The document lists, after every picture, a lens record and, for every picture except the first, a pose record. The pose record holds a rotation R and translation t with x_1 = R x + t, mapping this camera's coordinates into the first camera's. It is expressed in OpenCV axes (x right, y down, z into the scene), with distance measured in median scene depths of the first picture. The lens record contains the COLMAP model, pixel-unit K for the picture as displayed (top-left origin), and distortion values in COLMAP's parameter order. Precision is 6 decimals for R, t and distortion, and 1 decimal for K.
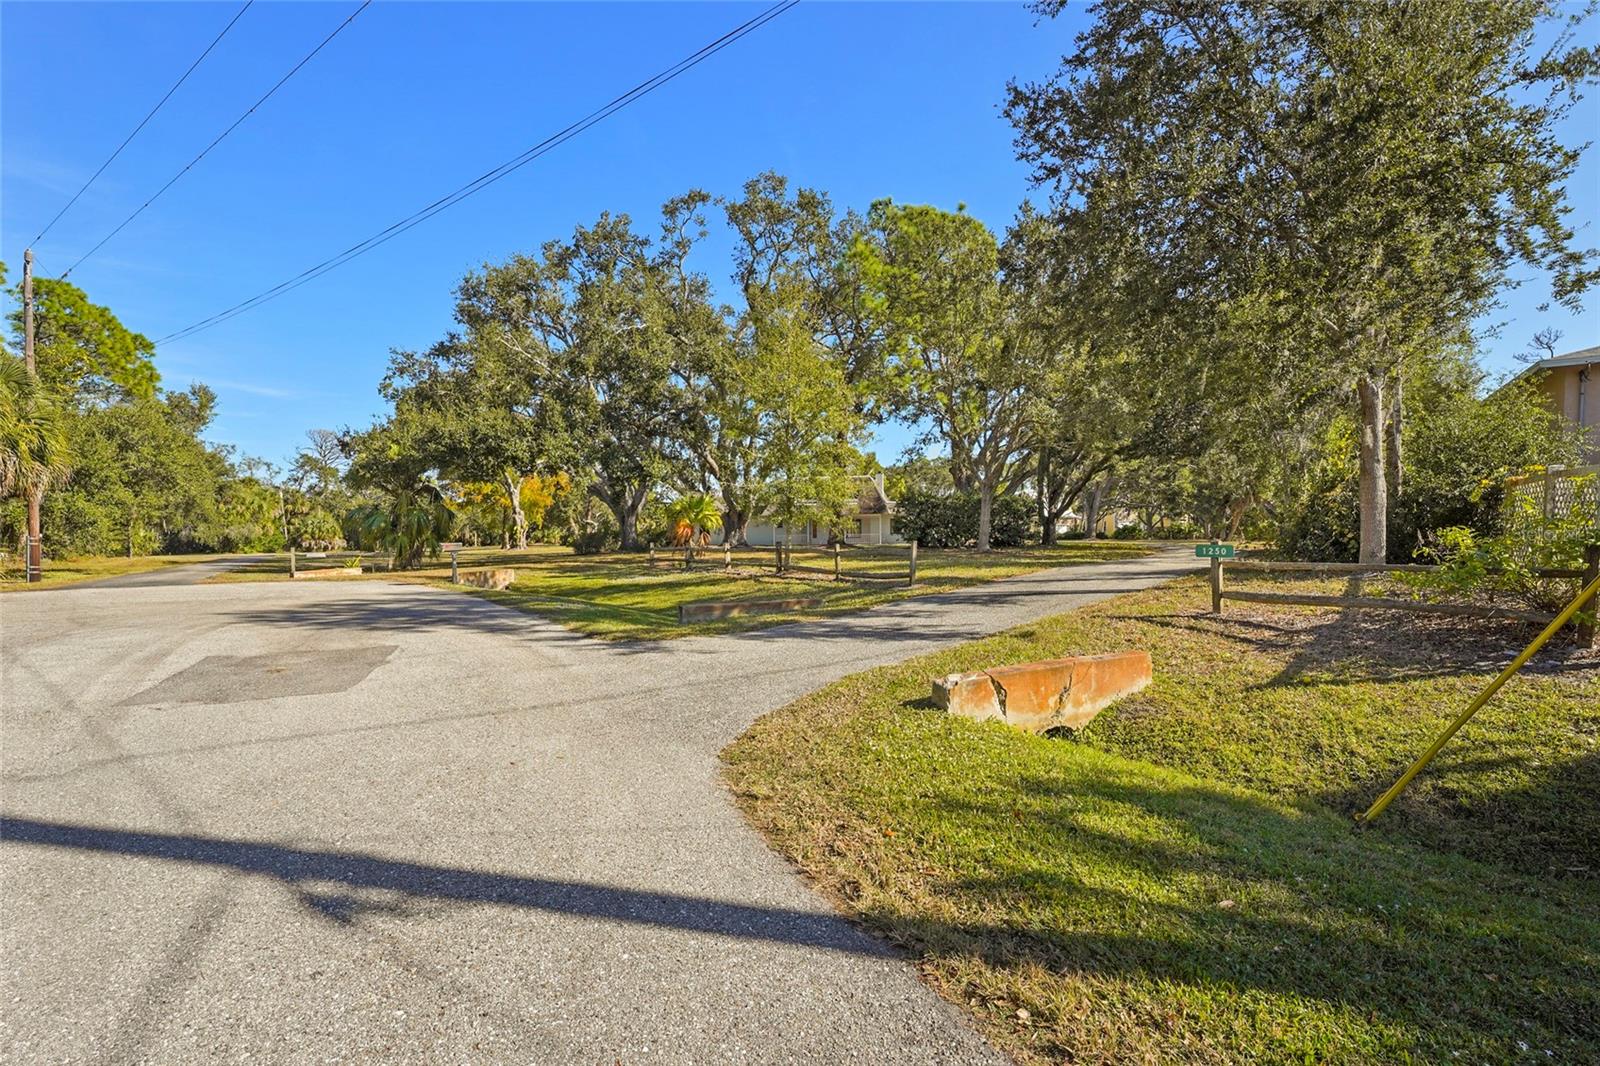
lens RADIAL K [[721.0, 0, 812.3], [0, 721.0, 556.1], [0, 0, 1]] dist [0.002301, 0.000040]
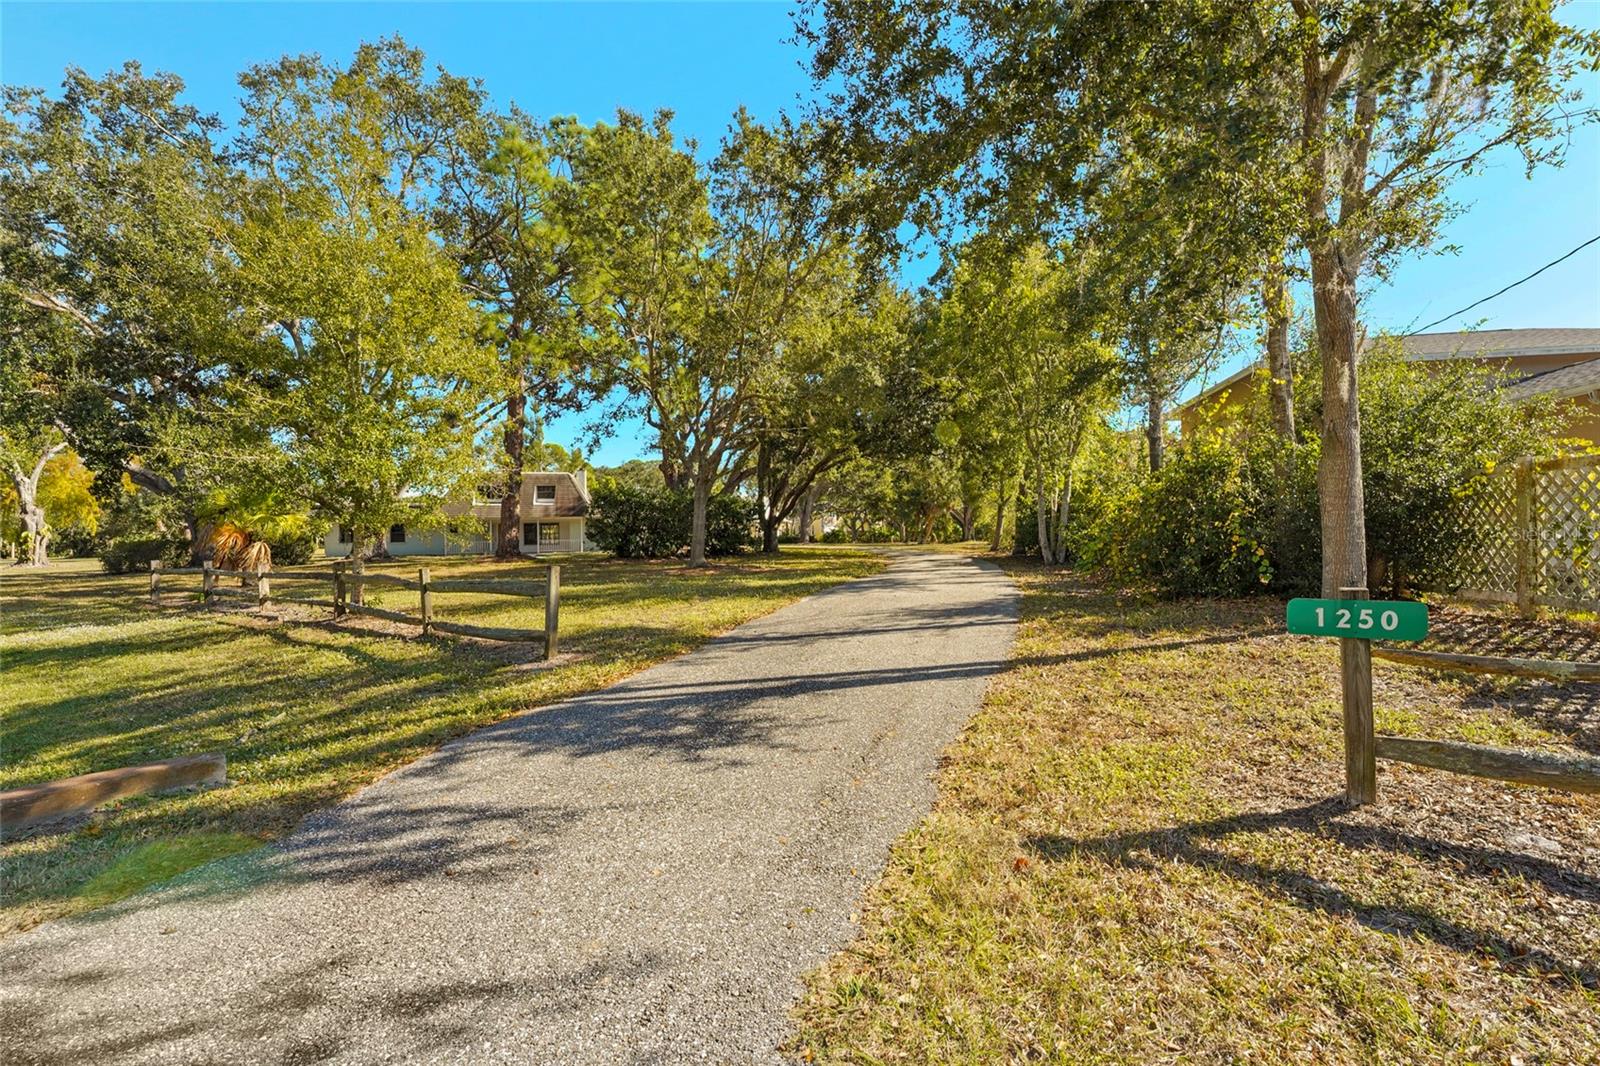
lens RADIAL K [[702.5, 0, 804.5], [0, 702.5, 530.7], [0, 0, 1]] dist [-0.001611, 0.000123]
pose [[0.928463, -0.001829, 0.371421, 0.044798], [0.016783, 0.999173, -0.037034, -0.009014], [-0.371046, 0.040618, 0.927726, 0.179266]]
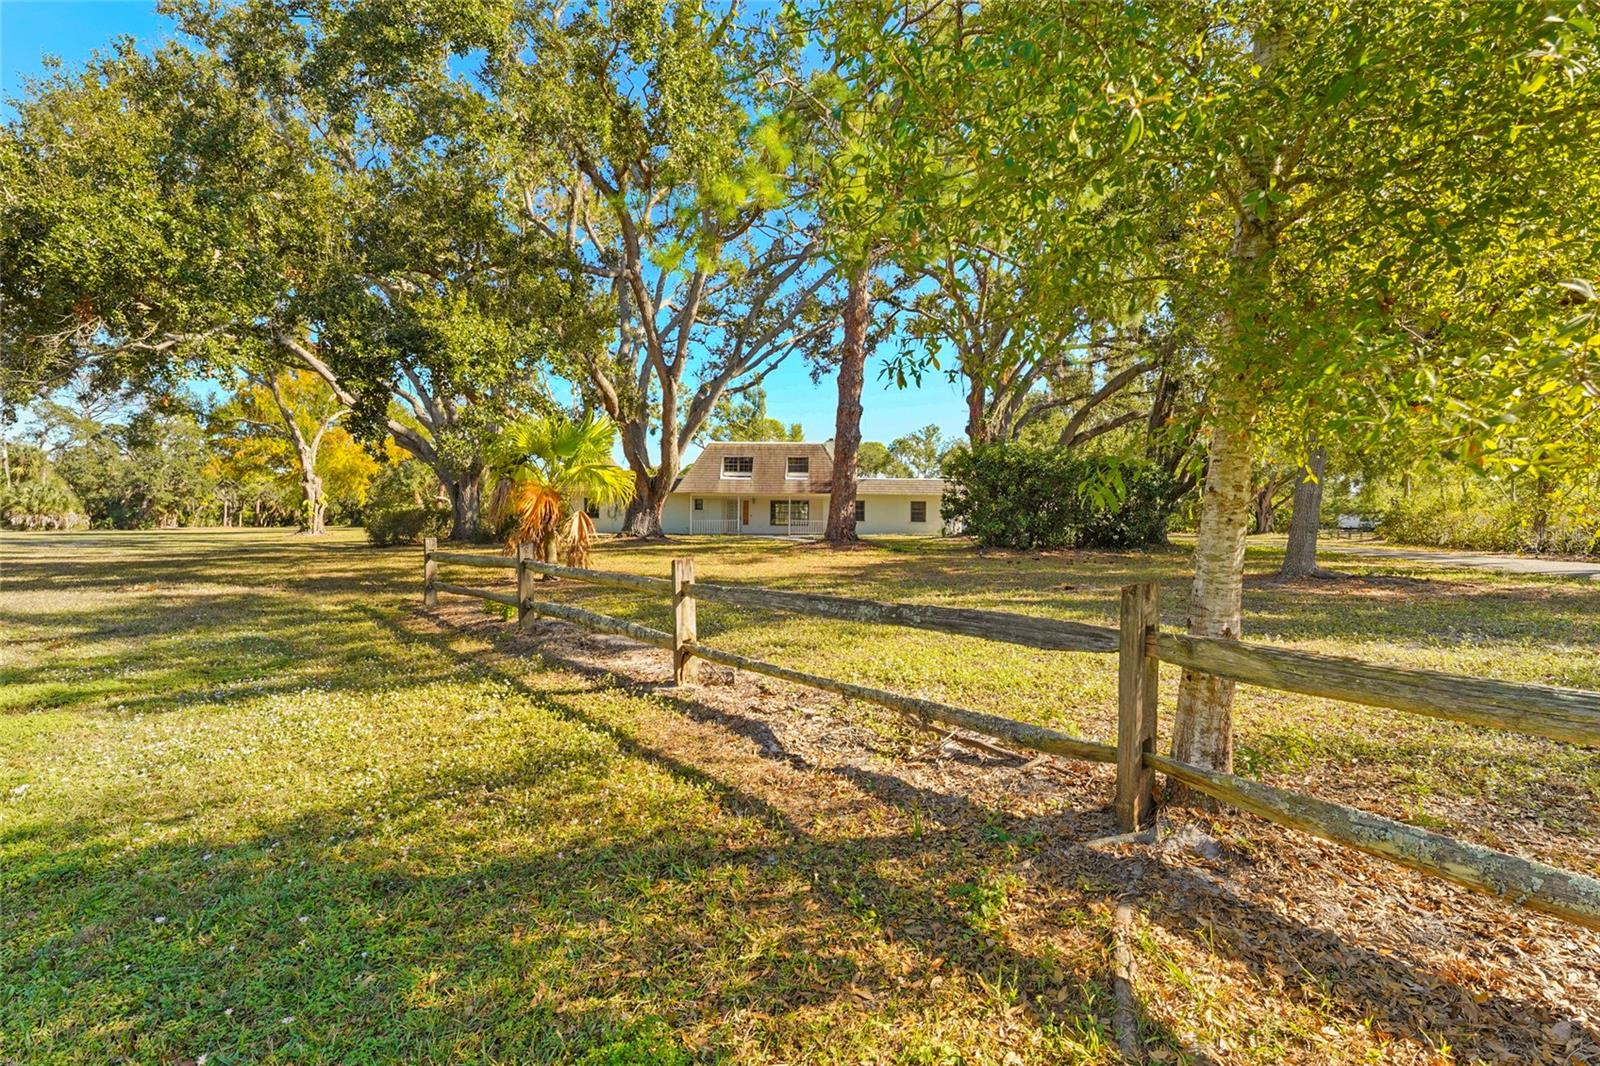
lens RADIAL K [[702.5, 0, 804.5], [0, 702.5, 530.7], [0, 0, 1]] dist [-0.001611, 0.000123]
pose [[0.989304, 0.016563, 0.144924, -0.065462], [-0.014346, 0.999764, -0.016336, -0.013486], [-0.145161, 0.014082, 0.989308, 0.448083]]
